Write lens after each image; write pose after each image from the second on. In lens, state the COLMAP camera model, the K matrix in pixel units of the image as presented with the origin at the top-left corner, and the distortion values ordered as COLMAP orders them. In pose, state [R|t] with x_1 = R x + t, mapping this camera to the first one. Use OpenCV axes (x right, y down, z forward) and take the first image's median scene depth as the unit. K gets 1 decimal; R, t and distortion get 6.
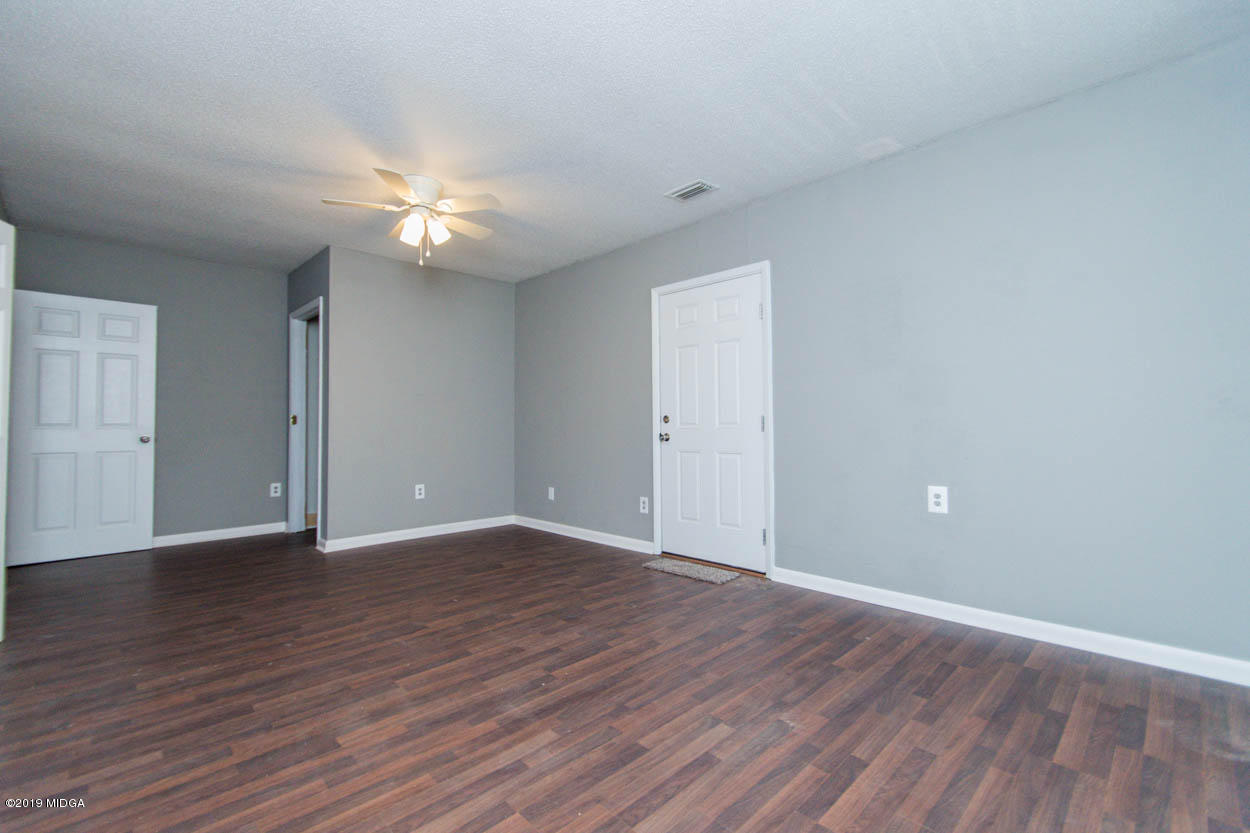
lens RADIAL K [[563.3, 0, 626.8], [0, 563.3, 413.7], [0, 0, 1]] dist [0.002329, -0.000548]
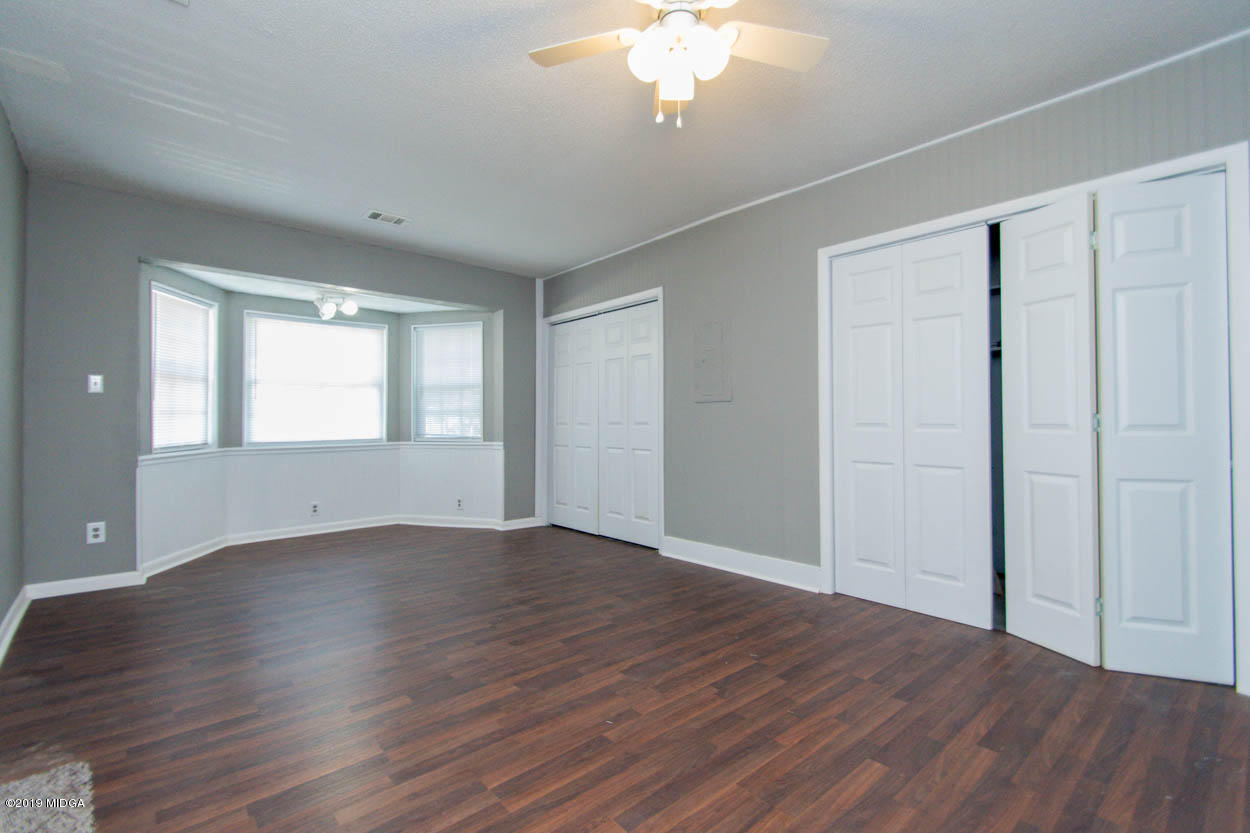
lens RADIAL K [[545.5, 0, 625.0], [0, 545.5, 416.5], [0, 0, 1]] dist [0.002283, -0.000536]
pose [[-0.998839, 0.009242, 0.047276, -0.452680], [0.008355, 0.999786, -0.018930, 0.023457], [-0.047441, -0.018513, -0.998702, 2.034600]]
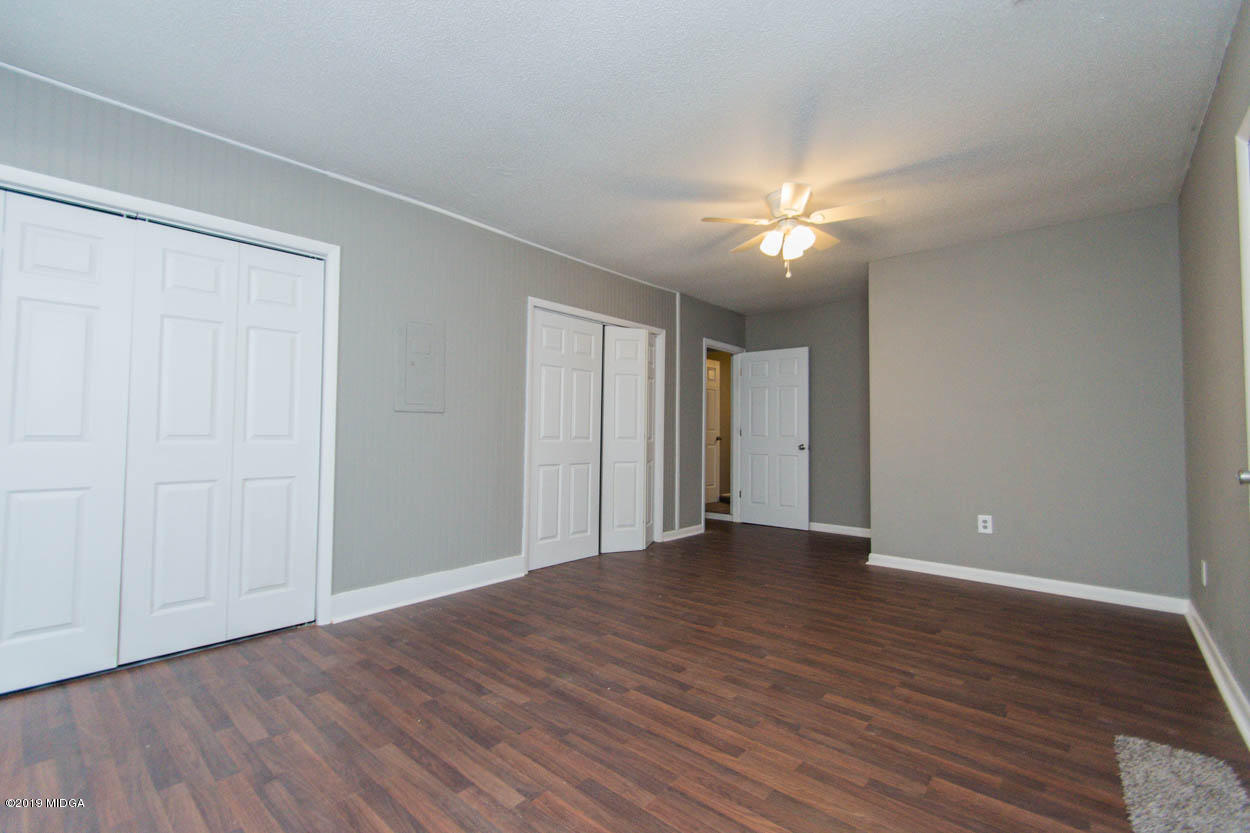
lens RADIAL K [[544.5, 0, 596.0], [0, 544.5, 413.9], [0, 0, 1]] dist [0.003598, -0.000036]
pose [[0.034976, -0.029967, -0.998939, 0.775090], [0.005562, 0.999541, -0.029790, 0.002221], [0.999373, -0.004515, 0.035127, 0.838028]]
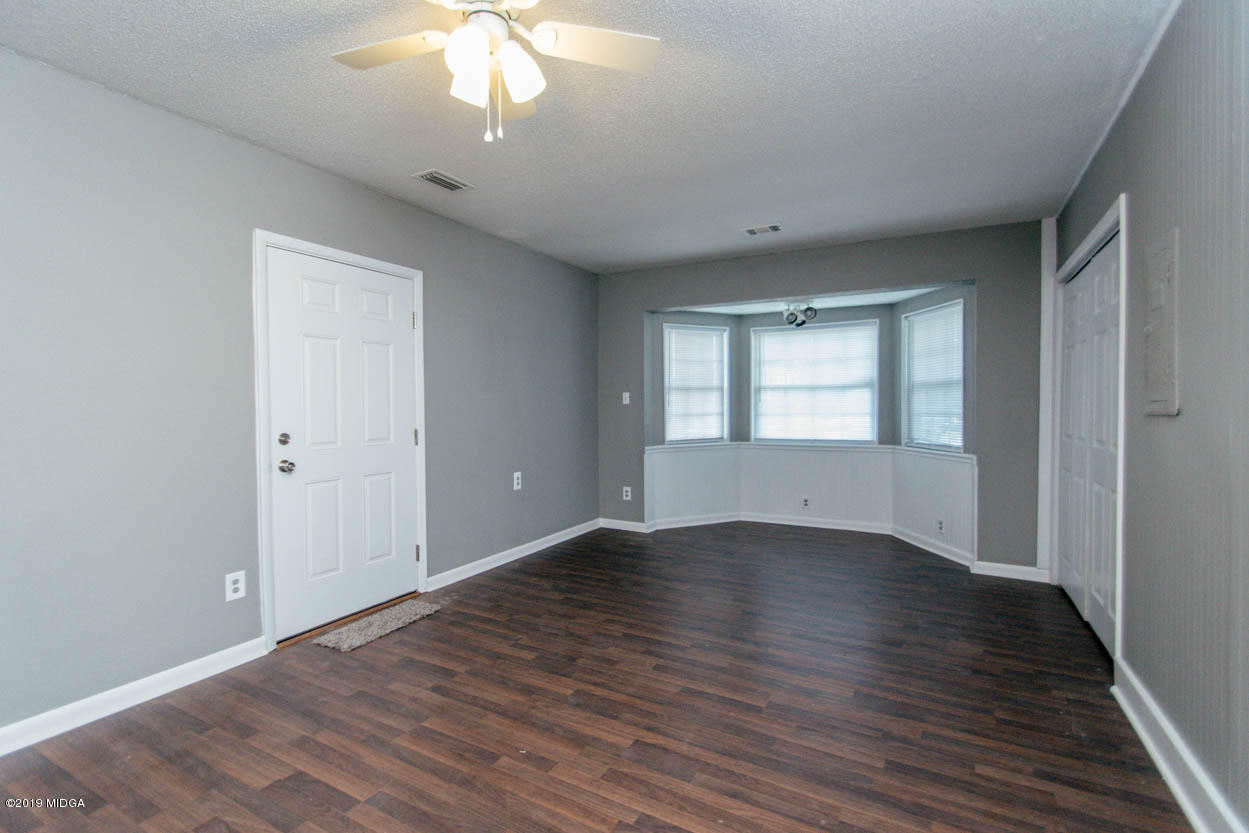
lens RADIAL K [[562.8, 0, 626.3], [0, 562.8, 413.7], [0, 0, 1]] dist [0.002329, -0.000548]
pose [[-0.297588, -0.006251, 0.954674, -1.164085], [-0.007988, 0.999960, 0.004058, -0.044325], [-0.954661, -0.006419, -0.297626, 1.385791]]
